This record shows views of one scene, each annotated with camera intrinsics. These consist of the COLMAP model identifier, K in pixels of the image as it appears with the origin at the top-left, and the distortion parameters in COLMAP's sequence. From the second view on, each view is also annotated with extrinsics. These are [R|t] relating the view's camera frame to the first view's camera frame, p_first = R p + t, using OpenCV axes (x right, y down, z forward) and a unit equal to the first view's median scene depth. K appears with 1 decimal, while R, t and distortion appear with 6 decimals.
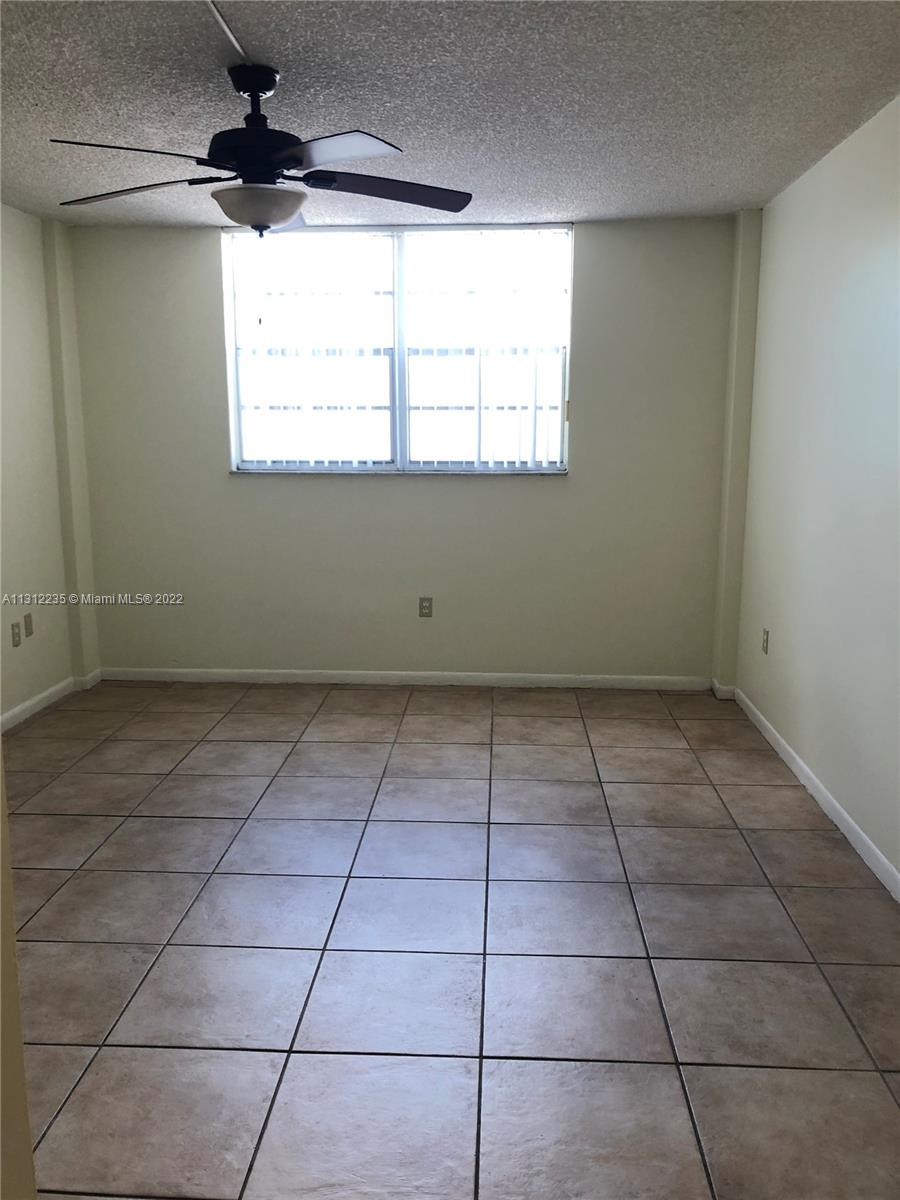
lens RADIAL K [[991.7, 0, 444.5], [0, 991.7, 595.1], [0, 0, 1]] dist [0.043813, -0.040697]
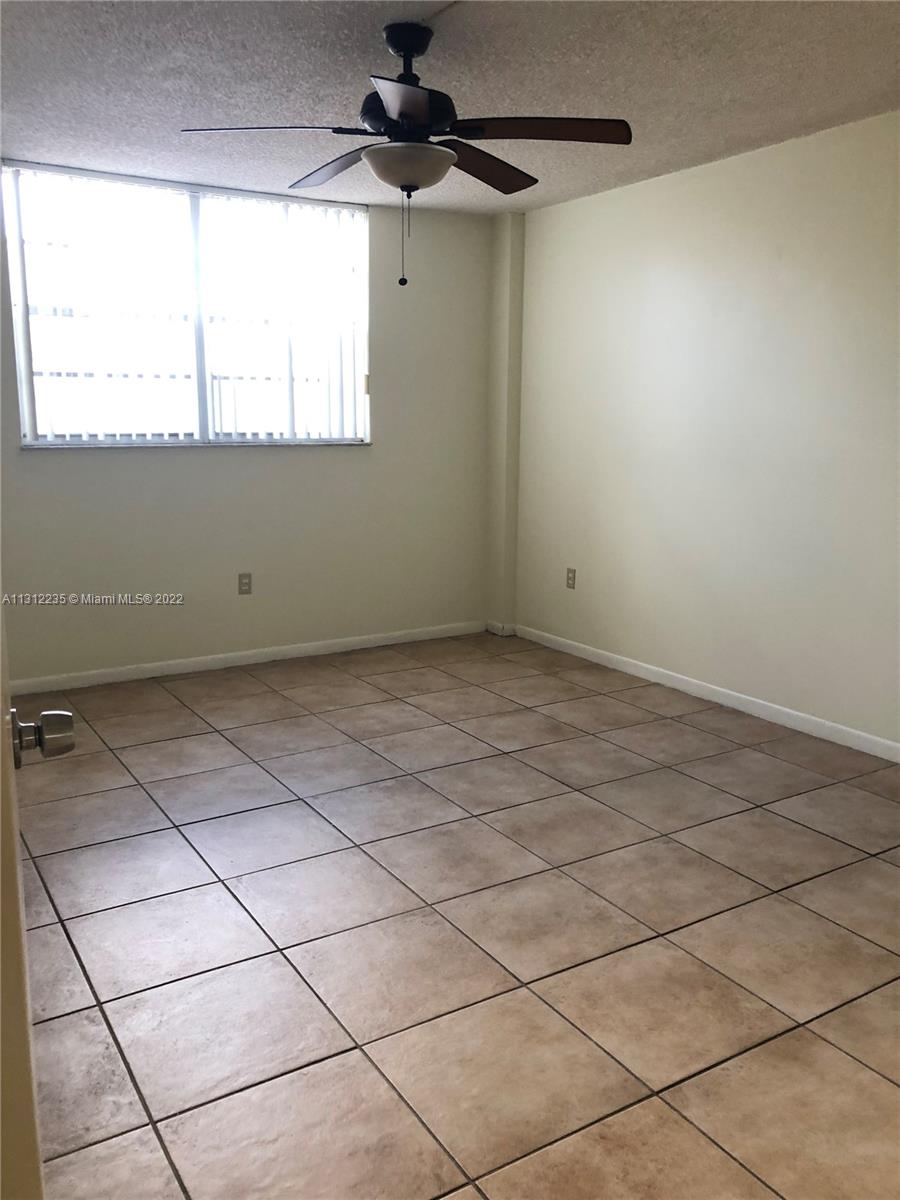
lens RADIAL K [[991.7, 0, 445.2], [0, 991.7, 594.3], [0, 0, 1]] dist [0.043813, -0.040697]
pose [[0.819898, -0.104708, 0.562853, -0.469365], [0.096753, 0.994334, 0.044038, -0.001743], [-0.564275, 0.018351, 0.825383, 0.093718]]
